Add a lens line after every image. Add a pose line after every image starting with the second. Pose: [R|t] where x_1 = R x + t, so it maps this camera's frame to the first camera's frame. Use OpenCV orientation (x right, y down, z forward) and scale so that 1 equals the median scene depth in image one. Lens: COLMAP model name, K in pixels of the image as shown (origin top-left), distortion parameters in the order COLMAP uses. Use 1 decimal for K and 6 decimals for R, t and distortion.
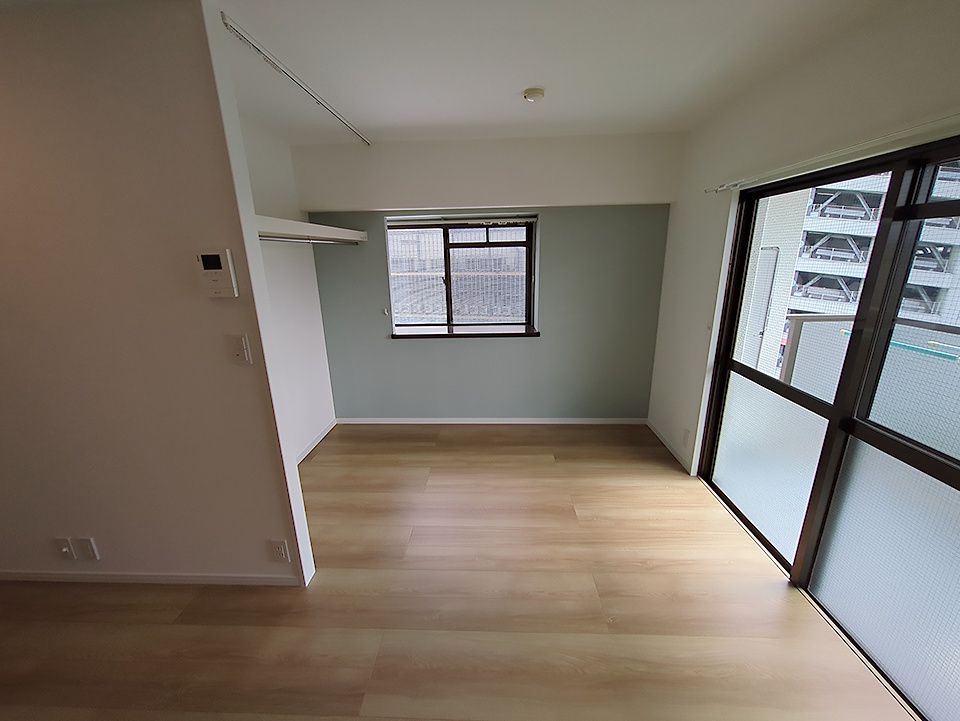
lens RADIAL K [[377.4, 0, 482.5], [0, 377.4, 354.5], [0, 0, 1]] dist [0.001724, 0.000357]
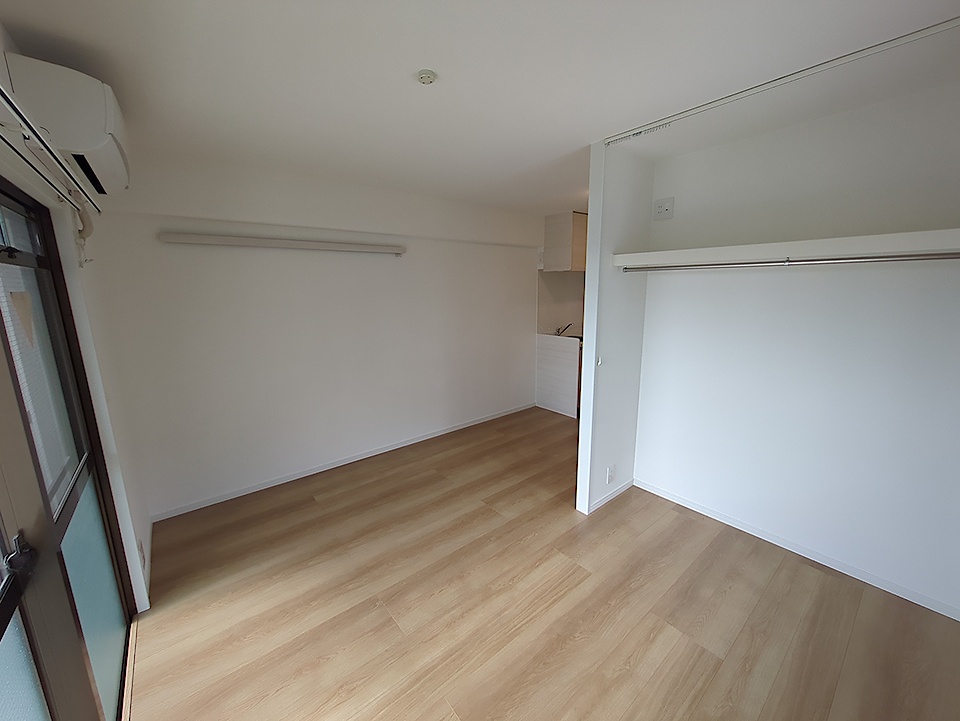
lens RADIAL K [[377.4, 0, 481.1], [0, 377.4, 358.2], [0, 0, 1]] dist [0.001724, 0.000357]
pose [[-0.744384, 0.151304, -0.650384, 0.423504], [-0.150877, 0.910693, 0.384545, -0.266346], [0.650483, 0.384378, -0.655077, 0.959141]]
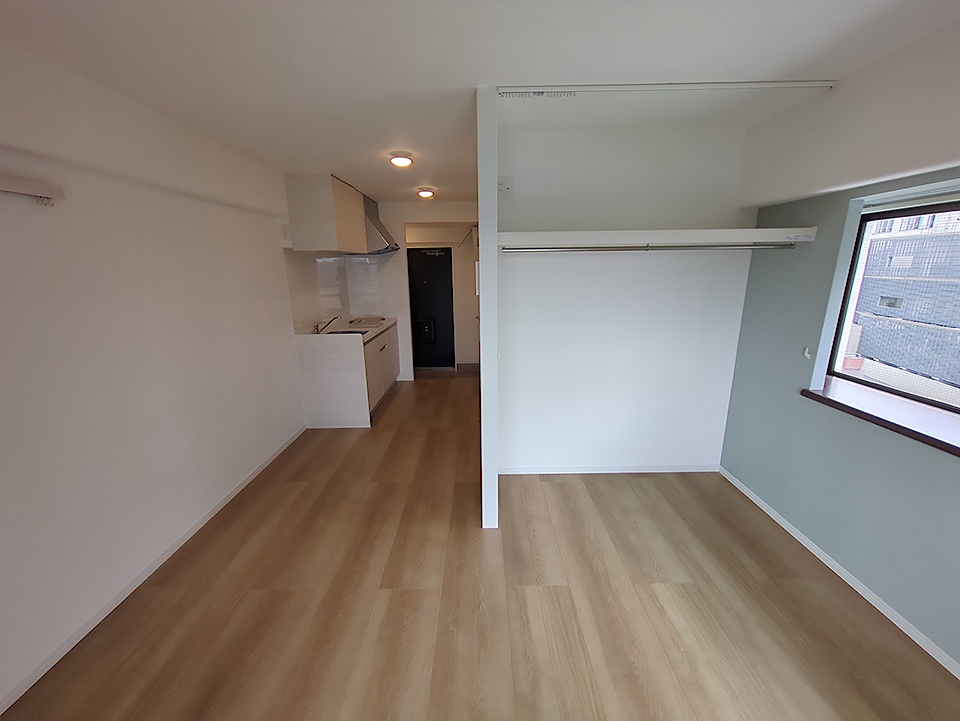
lens RADIAL K [[377.4, 0, 480.5], [0, 377.4, 358.6], [0, 0, 1]] dist [0.001724, 0.000357]
pose [[0.040178, 0.256570, -0.965690, 0.389115], [-0.248145, 0.938755, 0.239089, -0.138256], [0.967889, 0.230025, 0.101384, 0.474352]]
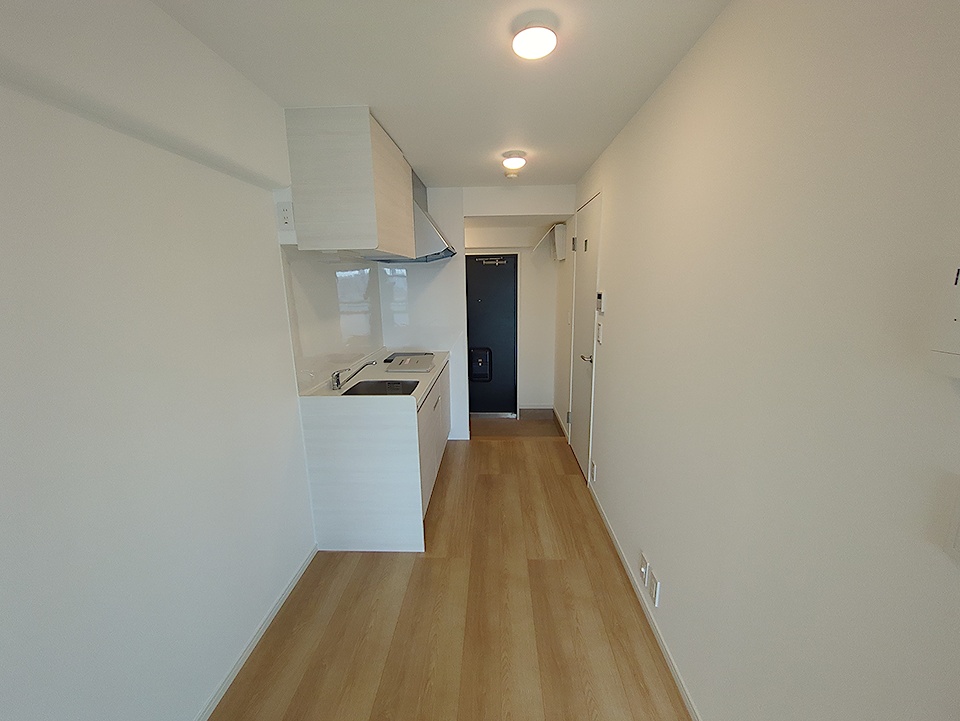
lens RADIAL K [[377.4, 0, 479.0], [0, 377.4, 359.5], [0, 0, 1]] dist [0.001724, 0.000357]
pose [[-0.000875, 0.223923, -0.974606, -0.177393], [-0.242640, 0.945435, 0.217439, -0.066810], [0.970116, 0.236668, 0.053505, 0.263328]]
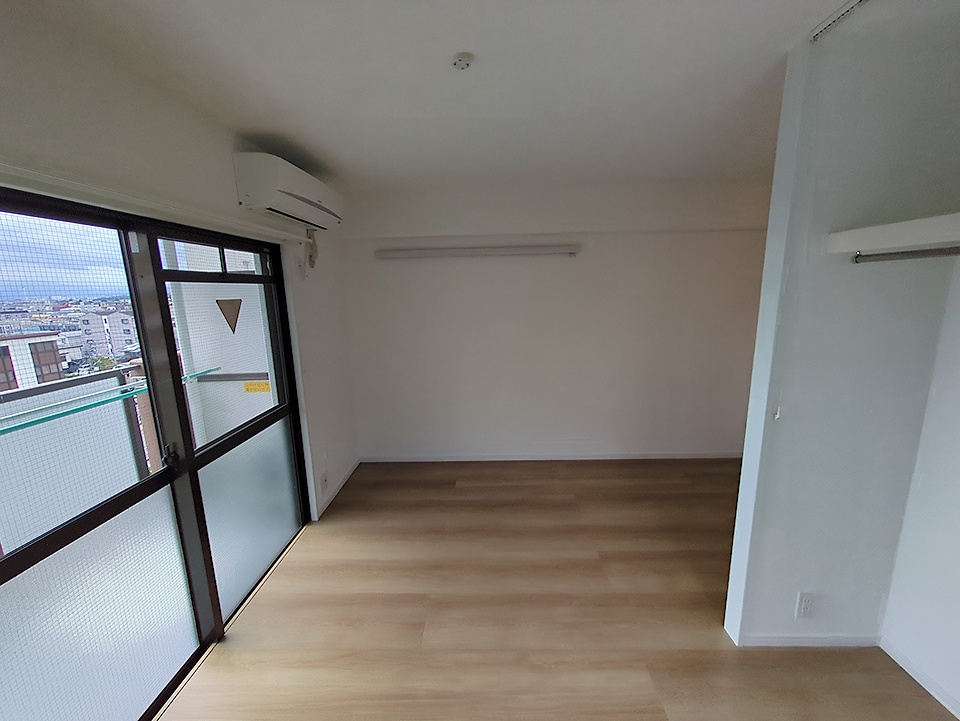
lens RADIAL K [[377.4, 0, 483.4], [0, 377.4, 359.0], [0, 0, 1]] dist [0.001724, 0.000357]
pose [[-0.998941, 0.044996, -0.009567, 0.077382], [0.036424, 0.900695, 0.432922, -0.277758], [0.028097, 0.432115, -0.901381, 0.999001]]
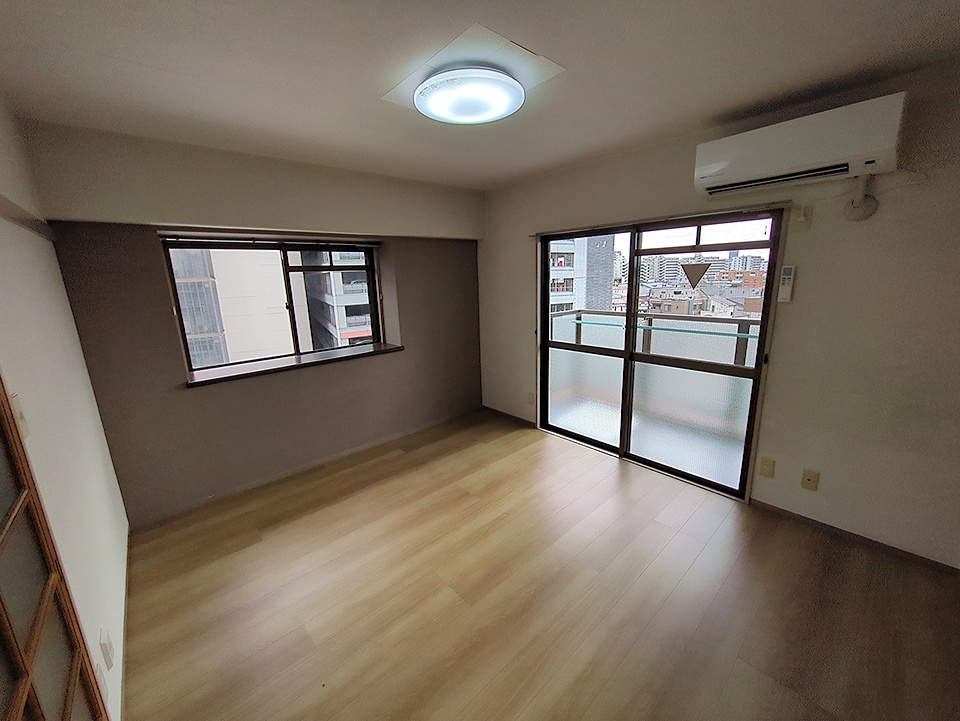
lens RADIAL K [[377.4, 0, 479.2], [0, 377.4, 353.0], [0, 0, 1]] dist [0.001724, 0.000357]
pose [[0.721499, -0.143520, 0.677378, -0.494931], [0.195618, 0.980680, -0.000577, 0.006559], [-0.664208, 0.132924, 0.735635, 0.042157]]
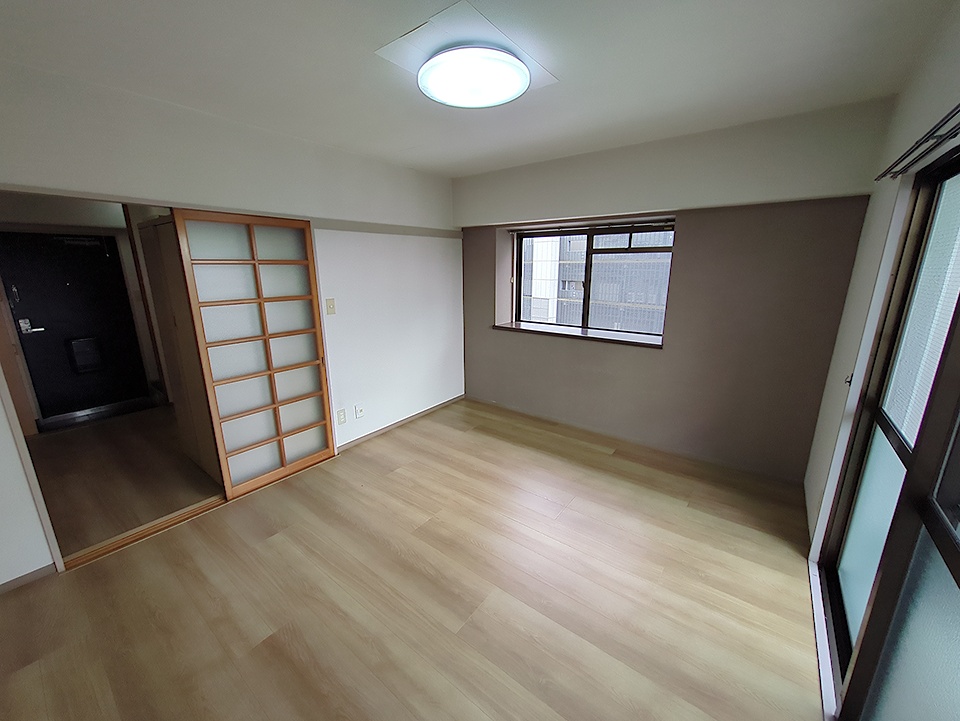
lens RADIAL K [[377.4, 0, 481.8], [0, 377.4, 354.5], [0, 0, 1]] dist [0.001724, 0.000357]
pose [[0.813508, 0.152309, -0.561254, 0.363306], [-0.158971, 0.986578, 0.037310, 0.001045], [0.559404, 0.058871, 0.826802, -0.015829]]
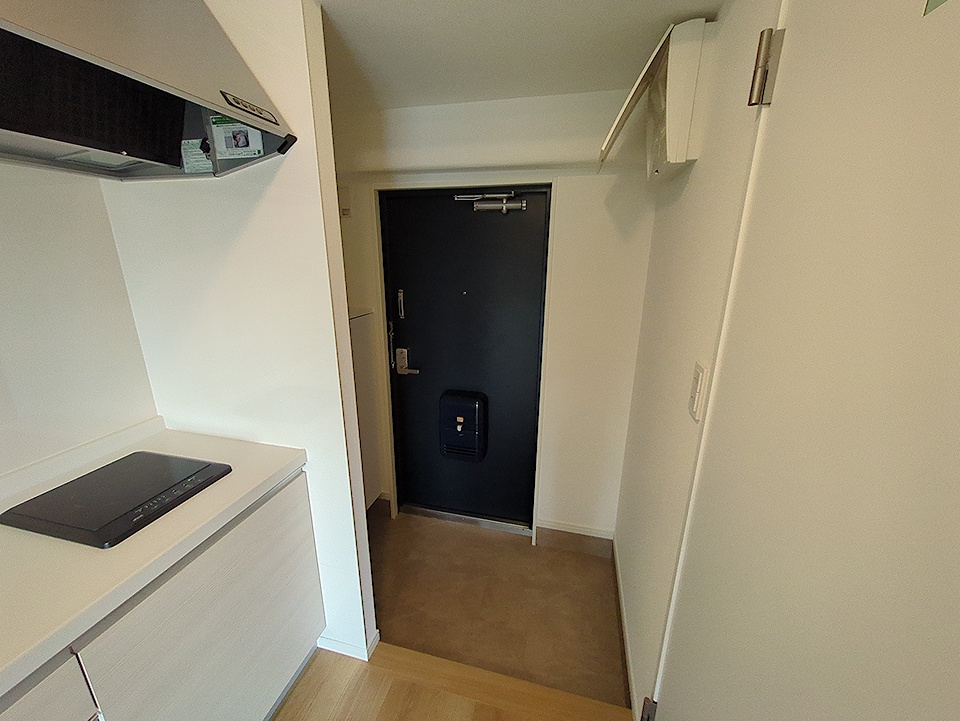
lens RADIAL K [[377.4, 0, 489.8], [0, 377.4, 360.9], [0, 0, 1]] dist [0.001724, 0.000357]
pose [[-0.168814, 0.285680, -0.943339, -1.057173], [-0.268984, 0.907394, 0.322930, -0.084976], [0.948235, 0.308259, -0.076337, 0.431786]]
